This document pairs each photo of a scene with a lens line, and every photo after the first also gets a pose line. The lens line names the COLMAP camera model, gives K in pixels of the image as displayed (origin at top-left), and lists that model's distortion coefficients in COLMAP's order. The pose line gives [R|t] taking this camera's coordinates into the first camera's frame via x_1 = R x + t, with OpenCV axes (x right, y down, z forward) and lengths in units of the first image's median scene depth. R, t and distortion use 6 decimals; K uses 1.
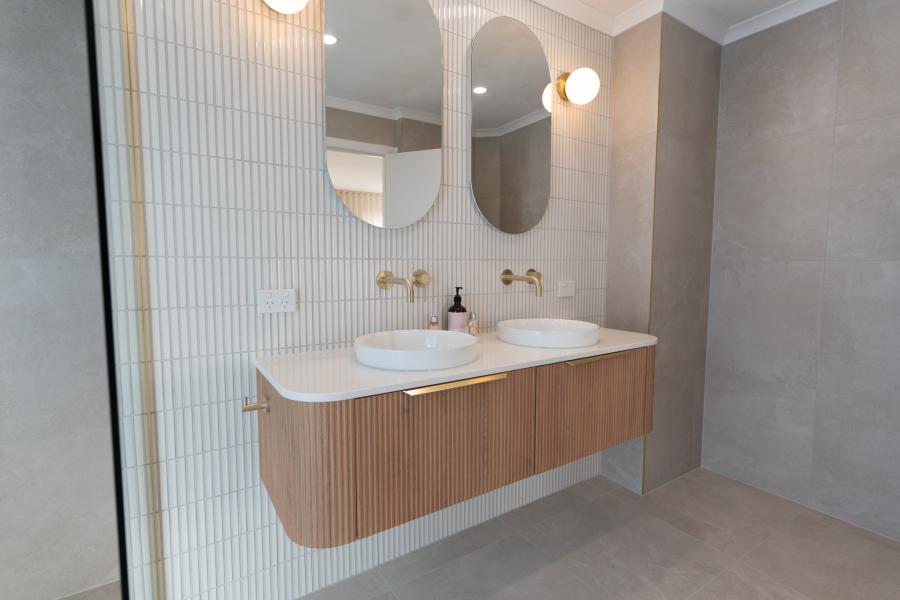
lens RADIAL K [[429.8, 0, 449.2], [0, 429.8, 299.6], [0, 0, 1]] dist [-0.000207, -0.000477]
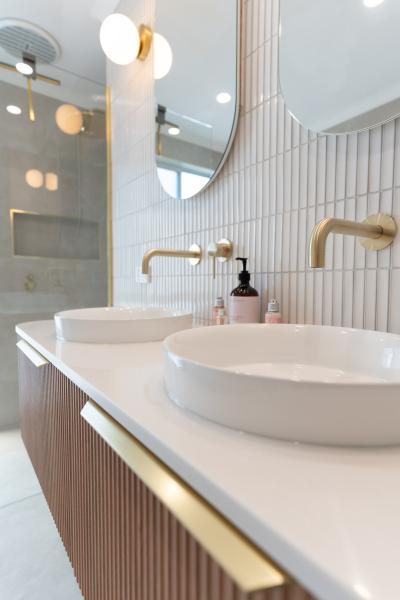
lens RADIAL K [[319.1, 0, 197.8], [0, 319.1, 298.1], [0, 0, 1]] dist [0.002680, -0.000892]
pose [[0.062257, 0.045178, -0.997037, 0.502574], [-0.082966, 0.995752, 0.039939, 0.017841], [0.994606, 0.080233, 0.065741, 0.906976]]
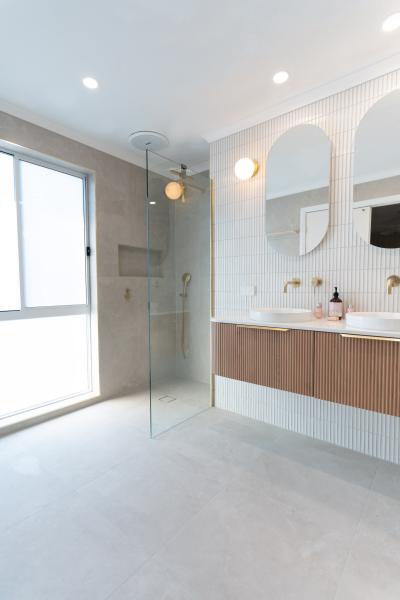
lens RADIAL K [[286.5, 0, 199.5], [0, 286.5, 301.8], [0, 0, 1]] dist [-0.000207, -0.000477]
pose [[0.304130, 0.044783, -0.951577, 0.900248], [-0.070868, 0.997190, 0.024280, 0.037384], [0.949991, 0.060052, 0.306449, 0.181103]]
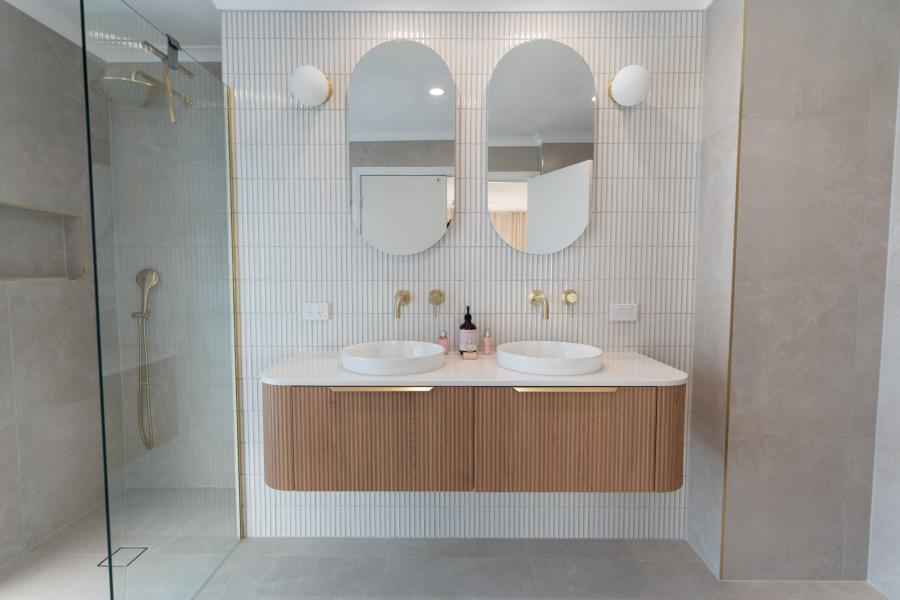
lens RADIAL K [[429.8, 0, 448.1], [0, 429.8, 300.1], [0, 0, 1]] dist [-0.000207, -0.000477]
pose [[0.831648, 0.033787, -0.554274, 0.578977], [-0.044593, 0.998987, -0.006012, -0.035714], [0.553510, 0.029716, 0.832312, 0.072737]]
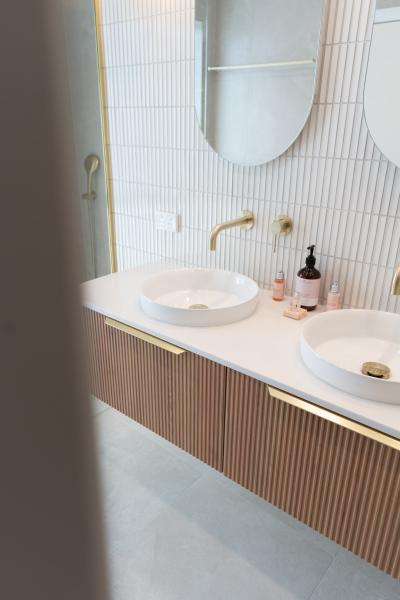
lens RADIAL K [[432.6, 0, 199.7], [0, 432.6, 302.1], [0, 0, 1]] dist [-0.000857, 0.012713]
pose [[0.288701, 0.367127, -0.884234, 0.696620], [-0.088753, 0.929845, 0.357087, -0.197585], [0.953297, -0.024613, 0.301031, 0.568404]]
